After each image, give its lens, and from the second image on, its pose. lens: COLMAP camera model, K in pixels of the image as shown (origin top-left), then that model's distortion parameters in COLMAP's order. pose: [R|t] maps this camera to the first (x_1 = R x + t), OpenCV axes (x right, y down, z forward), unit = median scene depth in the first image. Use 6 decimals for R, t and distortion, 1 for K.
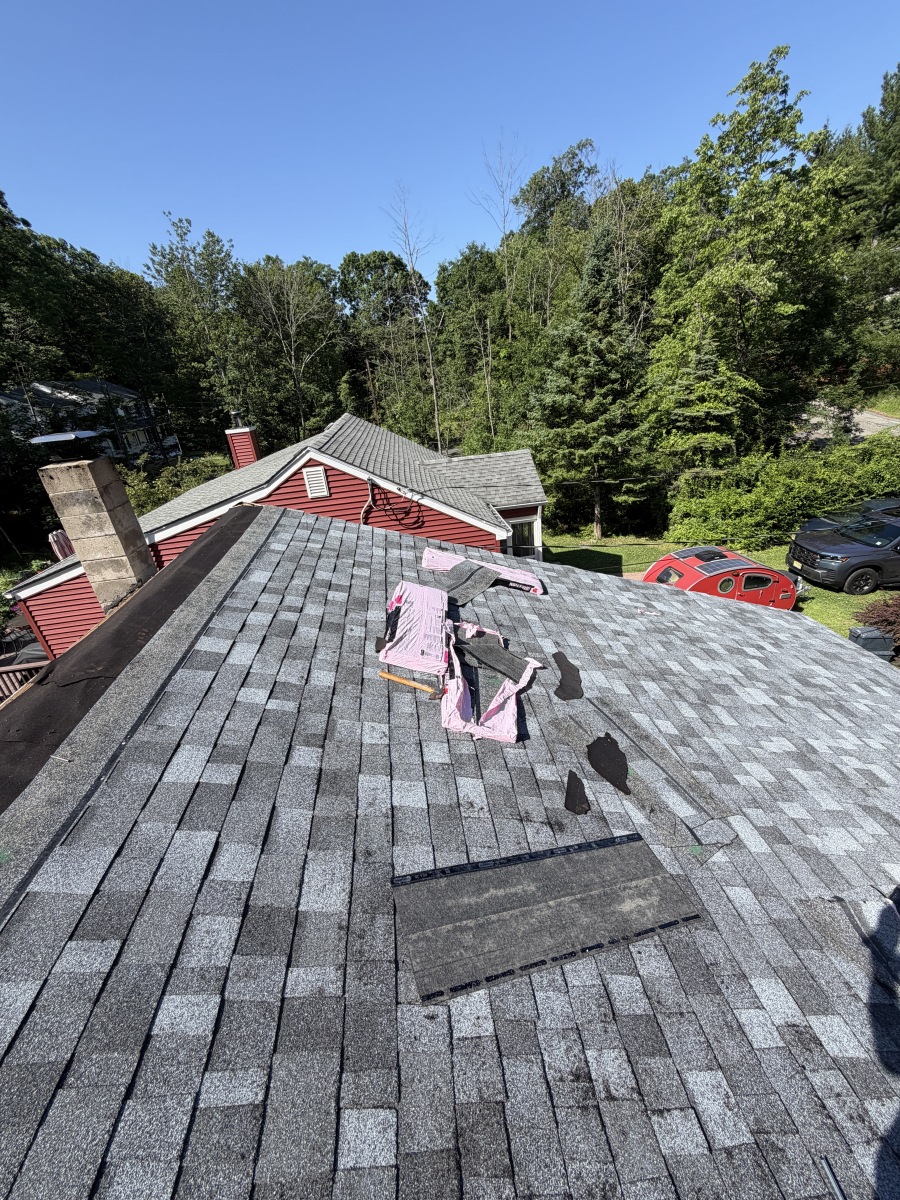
lens RADIAL K [[480.3, 0, 452.9], [0, 480.3, 605.3], [0, 0, 1]] dist [0.002187, 0.000718]
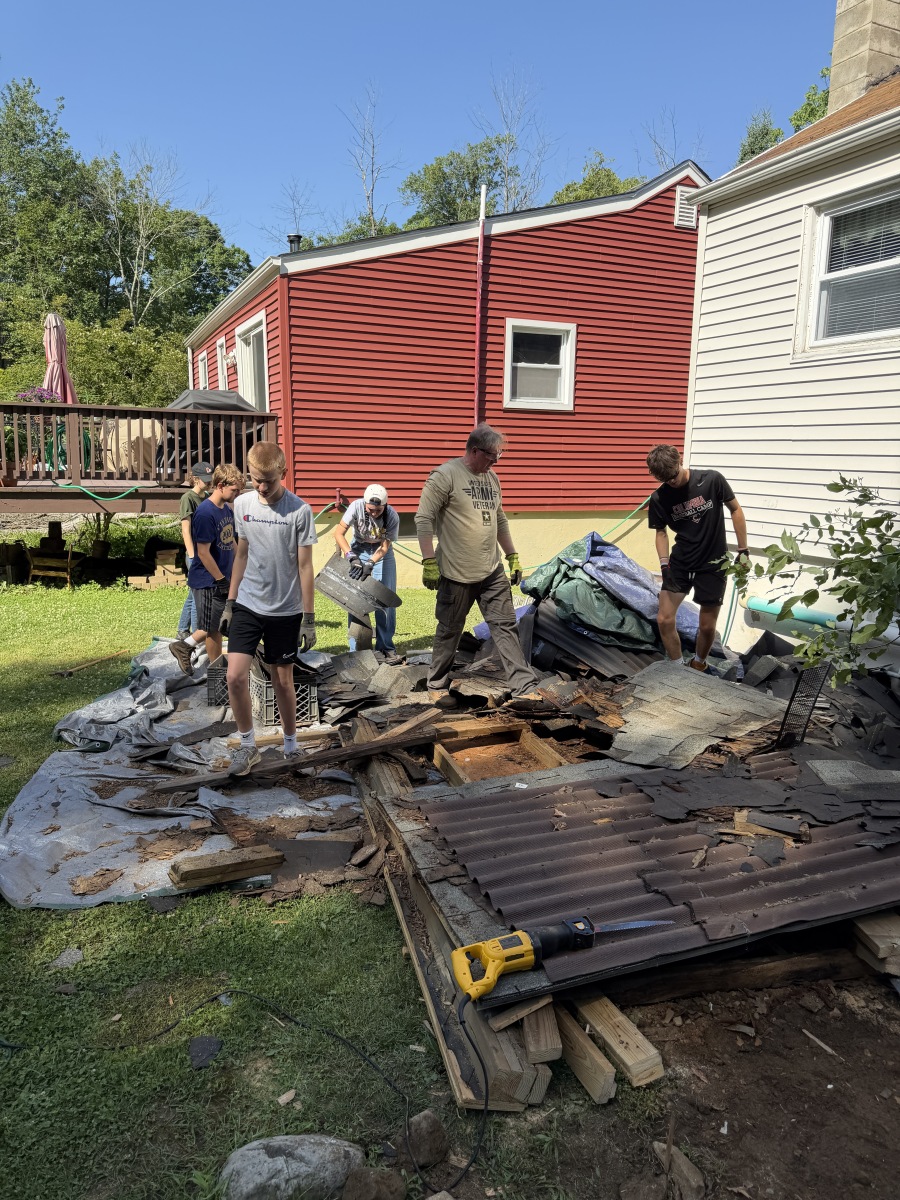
lens RADIAL K [[838.4, 0, 452.9], [0, 838.4, 596.7], [0, 0, 1]] dist [0.028690, -0.030451]
pose [[0.954340, 0.069079, 0.290627, -0.140256], [0.015492, 0.960141, -0.279087, 0.102086], [-0.298321, 0.270847, 0.915230, 0.003833]]
